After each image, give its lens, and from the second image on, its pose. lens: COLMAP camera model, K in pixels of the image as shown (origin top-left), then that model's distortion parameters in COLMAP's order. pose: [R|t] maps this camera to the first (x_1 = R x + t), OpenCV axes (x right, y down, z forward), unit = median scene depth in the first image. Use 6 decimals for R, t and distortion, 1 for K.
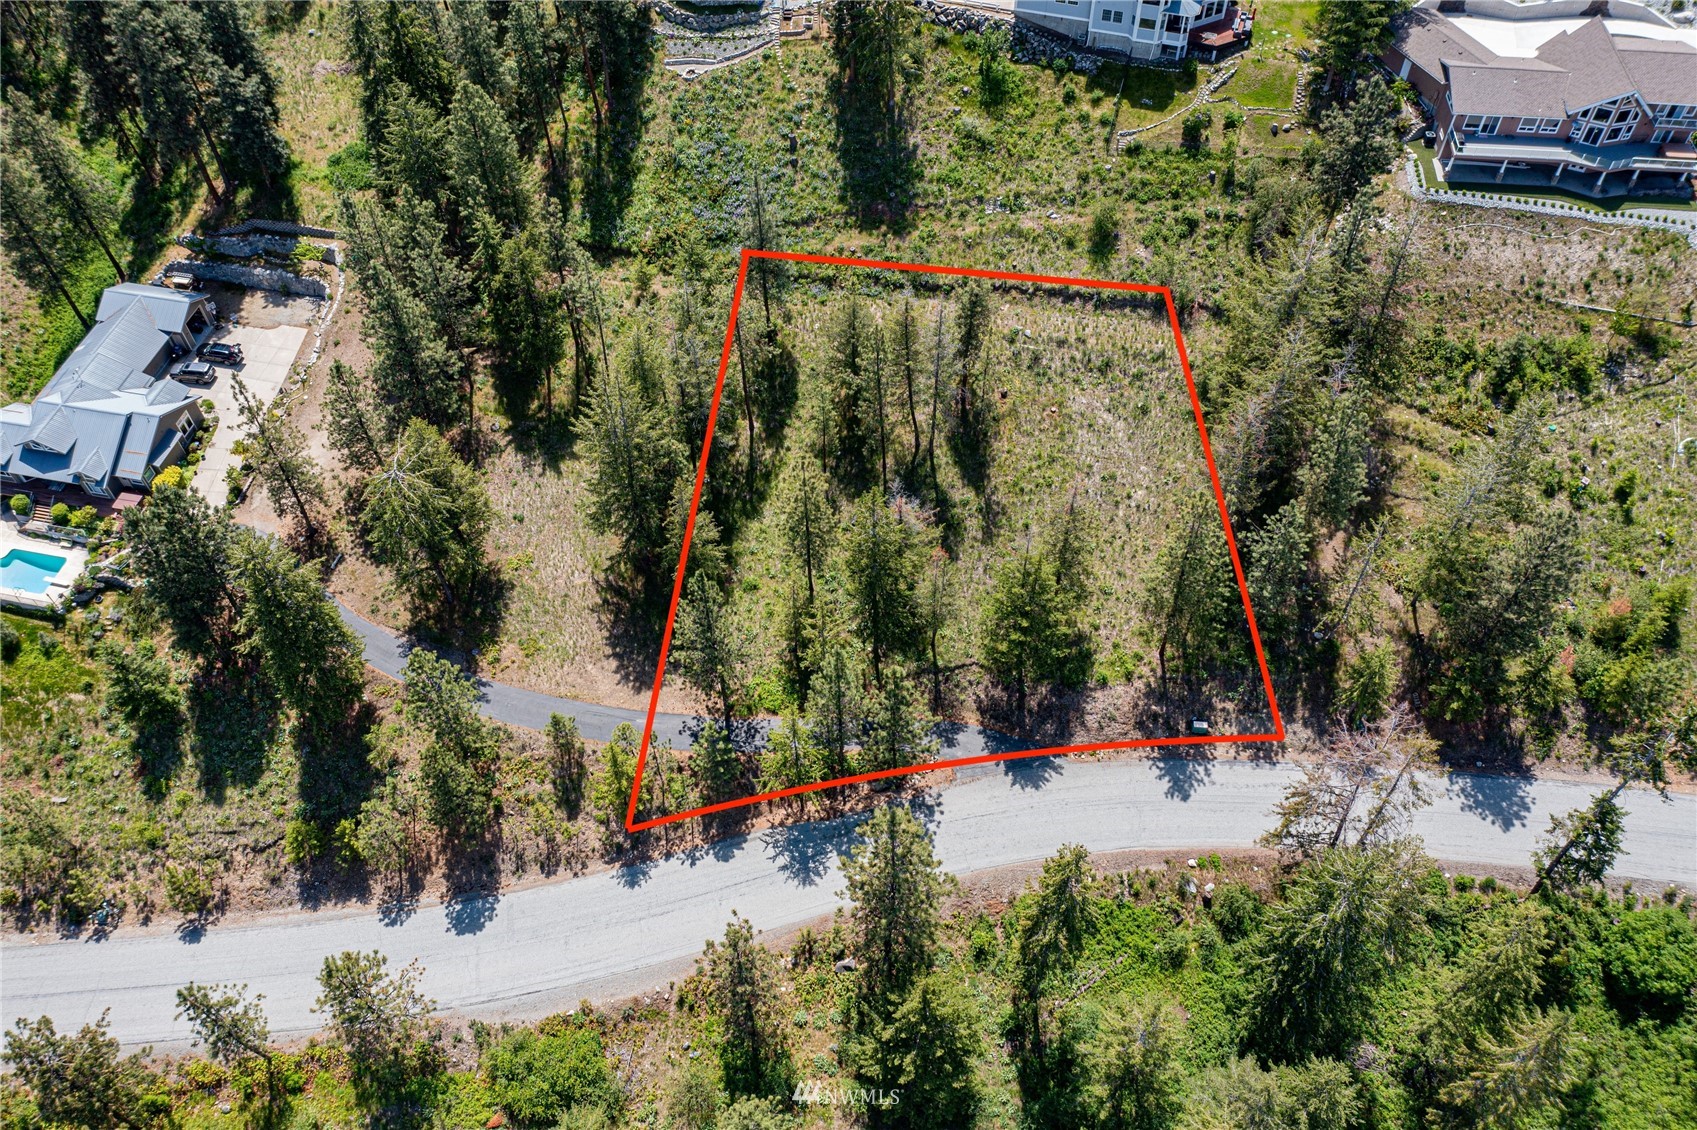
lens RADIAL K [[1334.3, 0, 845.2], [0, 1334.3, 568.6], [0, 0, 1]] dist [-0.013374, 0.004256]
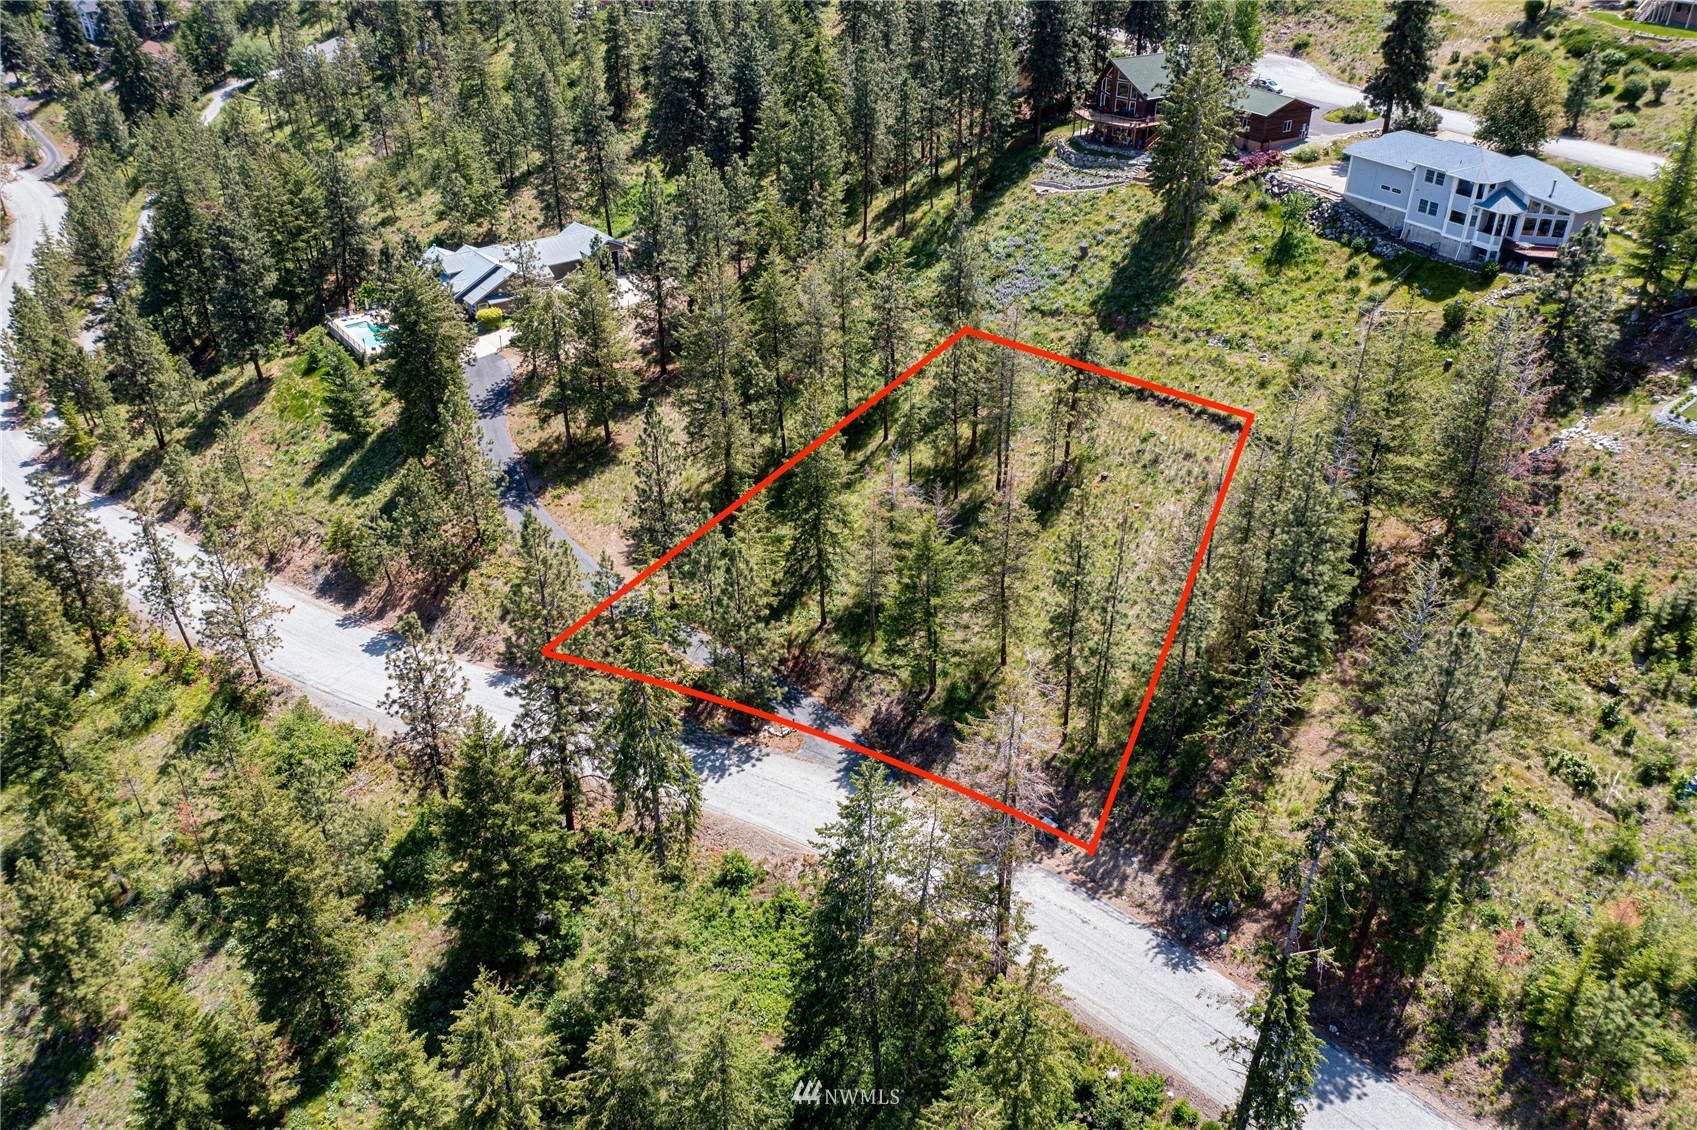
lens RADIAL K [[1334.3, 0, 853.9], [0, 1334.3, 559.9], [0, 0, 1]] dist [-0.013374, 0.004256]
pose [[0.757795, 0.346901, -0.552636, 0.532169], [-0.517454, 0.835446, -0.185125, 0.182224], [0.397477, 0.426250, 0.812602, 0.205497]]
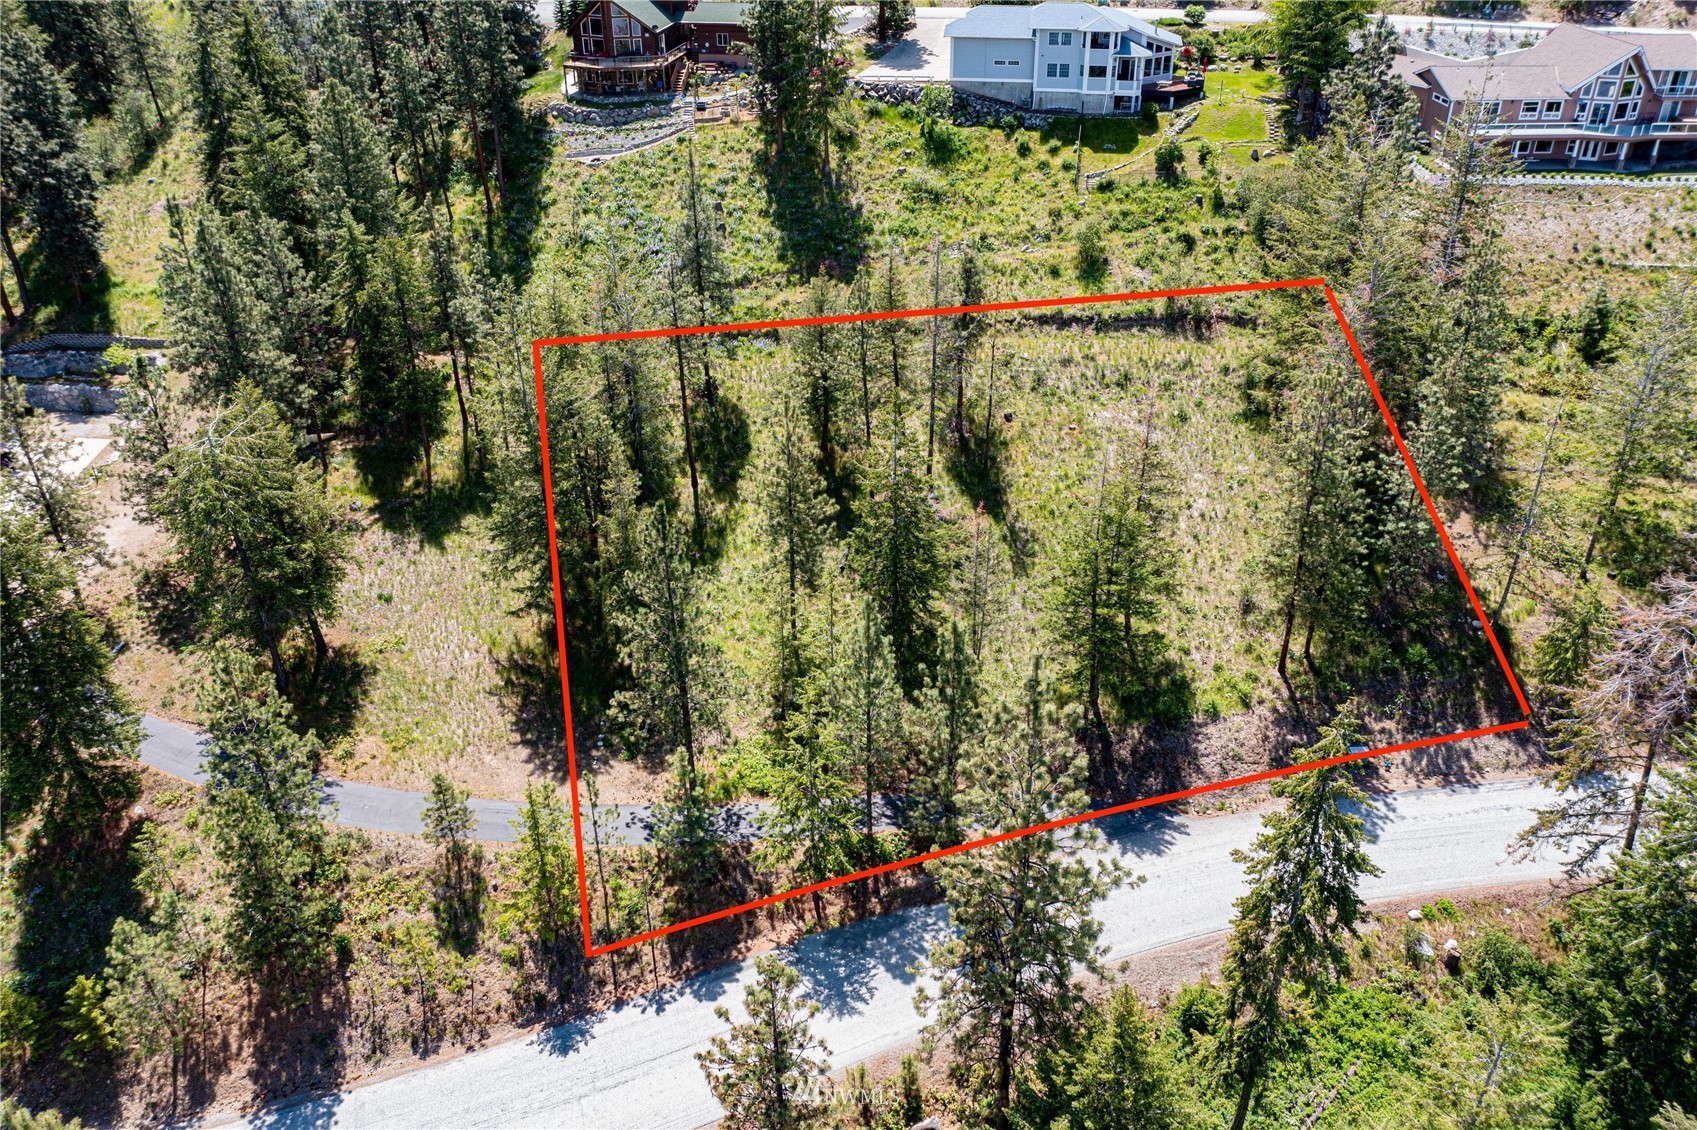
lens RADIAL K [[1334.3, 0, 847.9], [0, 1334.3, 564.9], [0, 0, 1]] dist [-0.013374, 0.004256]
pose [[0.991615, -0.065589, 0.111350, -0.074565], [0.101393, 0.929093, -0.355676, 0.234596], [-0.080126, 0.363984, 0.927952, 0.298855]]
